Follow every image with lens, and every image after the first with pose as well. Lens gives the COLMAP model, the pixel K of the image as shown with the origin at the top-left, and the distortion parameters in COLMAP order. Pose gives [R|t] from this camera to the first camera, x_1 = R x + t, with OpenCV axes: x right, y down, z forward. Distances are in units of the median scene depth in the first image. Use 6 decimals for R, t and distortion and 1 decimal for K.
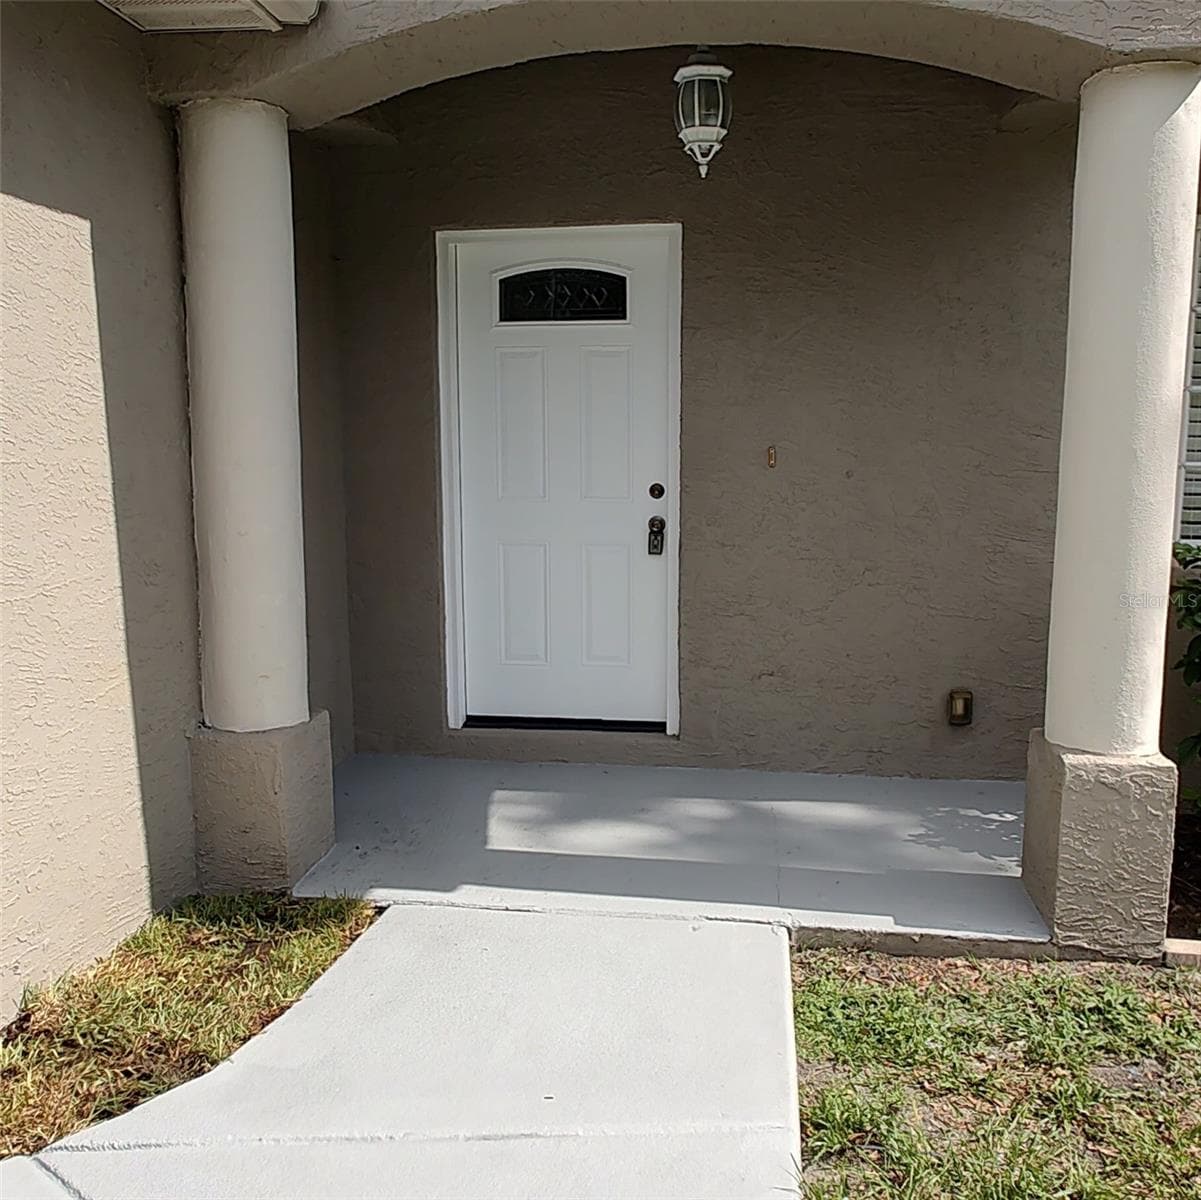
lens RADIAL K [[1139.0, 0, 613.0], [0, 1139.0, 598.2], [0, 0, 1]] dist [0.006120, 0.014657]
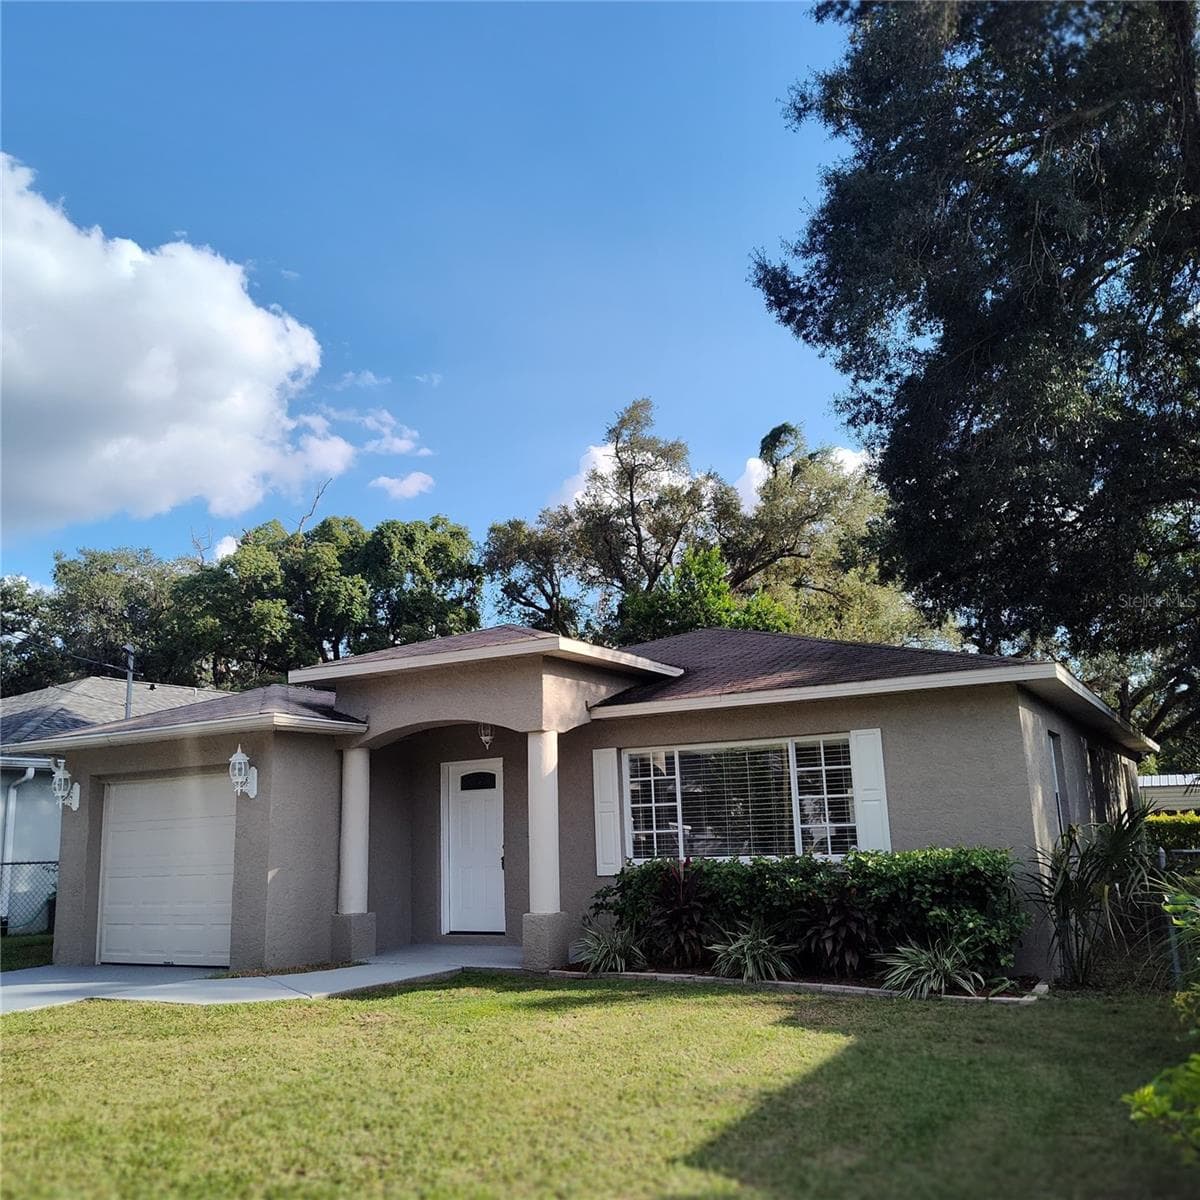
lens RADIAL K [[1094.2, 0, 594.0], [0, 1094.2, 618.9], [0, 0, 1]] dist [0.014201, 0.017366]
pose [[0.924861, -0.102186, -0.366320, 1.333949], [-0.022784, 0.946607, -0.321583, 0.248242], [0.379623, 0.305766, 0.873152, -1.521394]]
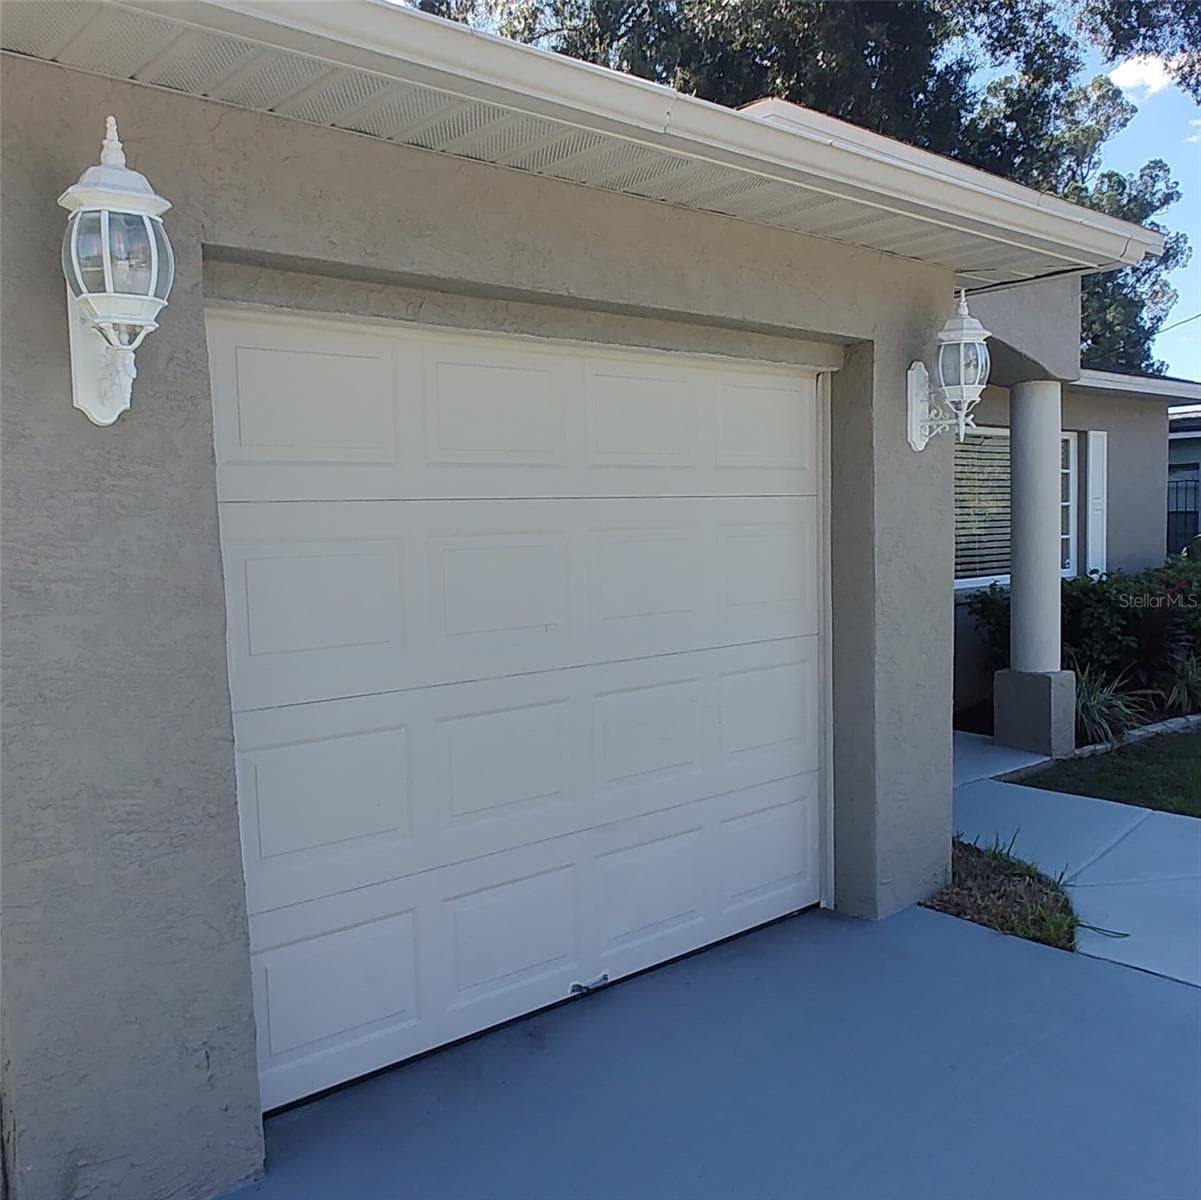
lens RADIAL K [[1134.2, 0, 638.9], [0, 1134.2, 600.7], [0, 0, 1]] dist [0.052843, 0.005932]
pose [[0.652938, -0.070937, 0.754082, -1.236647], [0.132468, 0.990955, -0.021480, -0.042314], [-0.745737, 0.113917, 0.656429, 0.076355]]
